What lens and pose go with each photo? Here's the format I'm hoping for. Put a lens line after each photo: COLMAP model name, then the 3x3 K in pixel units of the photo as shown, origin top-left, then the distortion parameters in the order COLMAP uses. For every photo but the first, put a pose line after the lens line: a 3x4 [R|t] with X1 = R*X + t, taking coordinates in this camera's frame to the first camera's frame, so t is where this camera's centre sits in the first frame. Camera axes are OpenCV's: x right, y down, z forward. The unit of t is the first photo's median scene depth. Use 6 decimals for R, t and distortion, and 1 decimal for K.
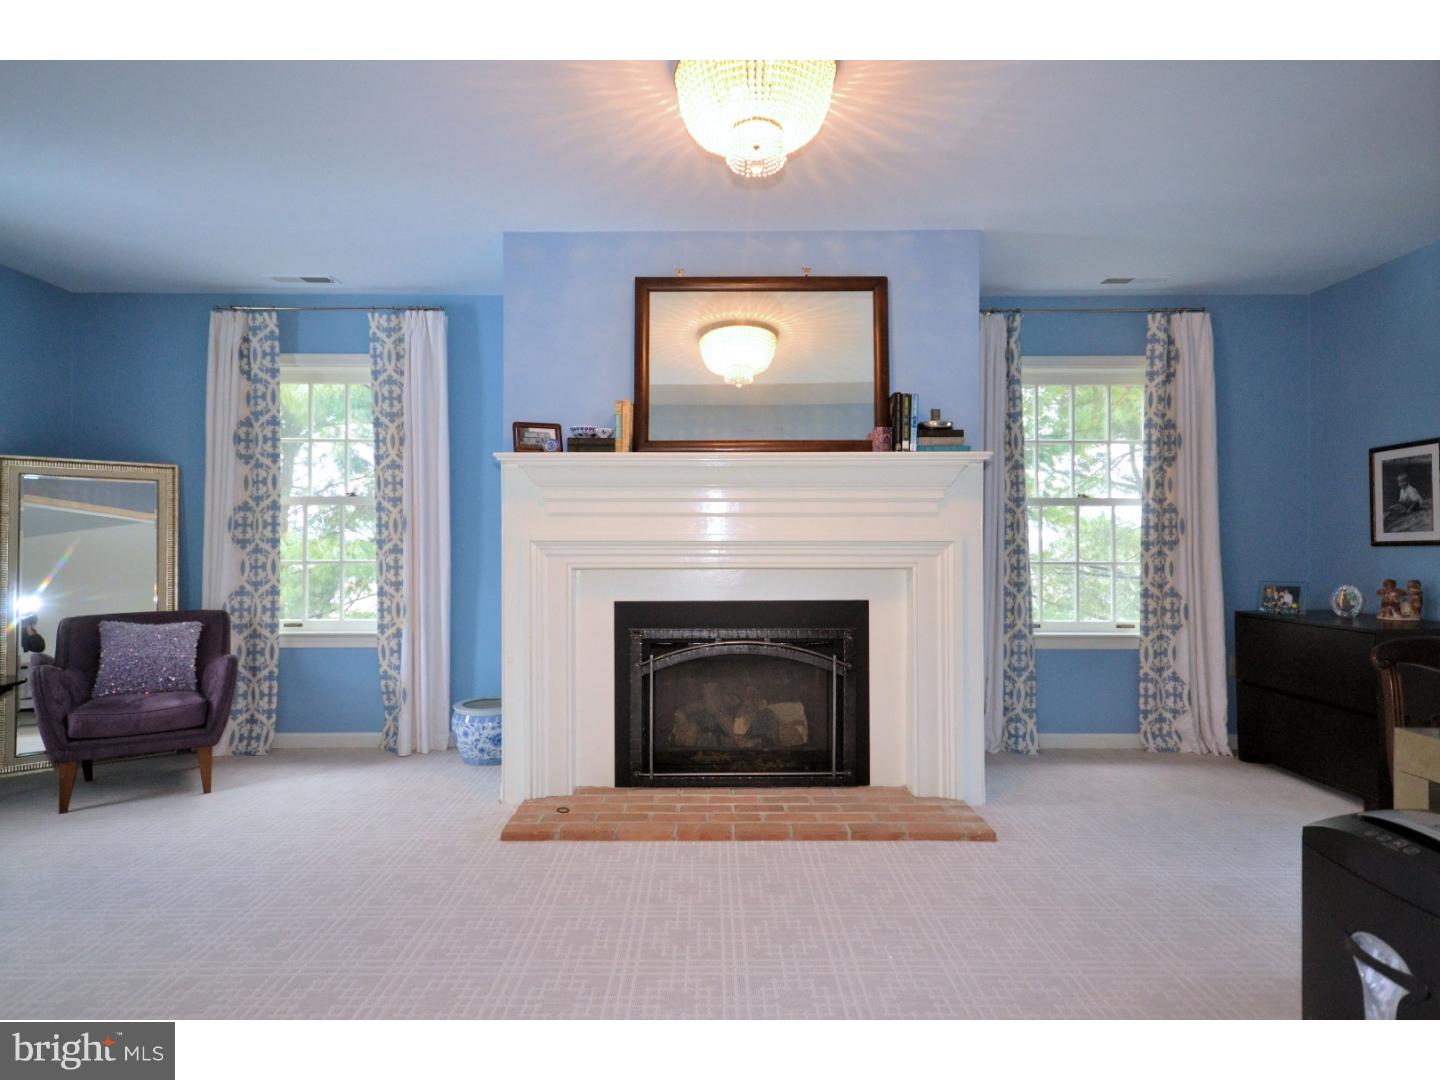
lens RADIAL K [[802.3, 0, 717.1], [0, 802.3, 540.7], [0, 0, 1]] dist [0.002624, 0.000410]
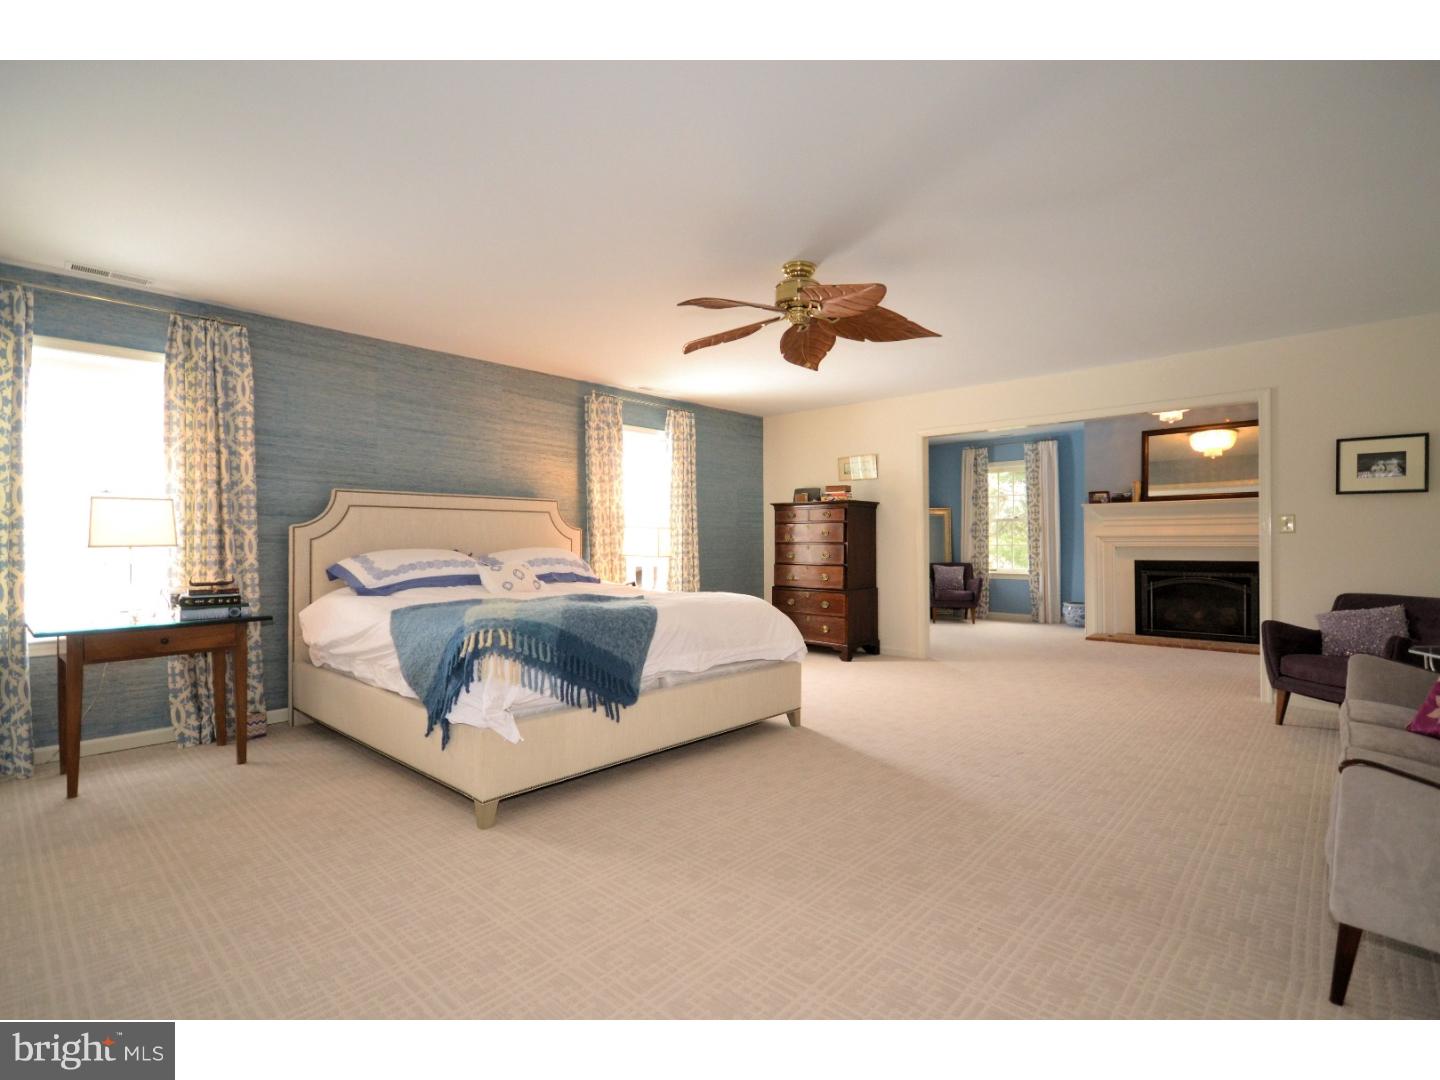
lens RADIAL K [[684.5, 0, 715.3], [0, 684.5, 541.5], [0, 0, 1]] dist [0.004449, 0.000473]
pose [[0.730778, -0.003741, -0.682605, 0.334310], [0.014830, 0.999836, 0.010396, -0.020878], [0.682454, -0.017720, 0.730713, -1.287666]]
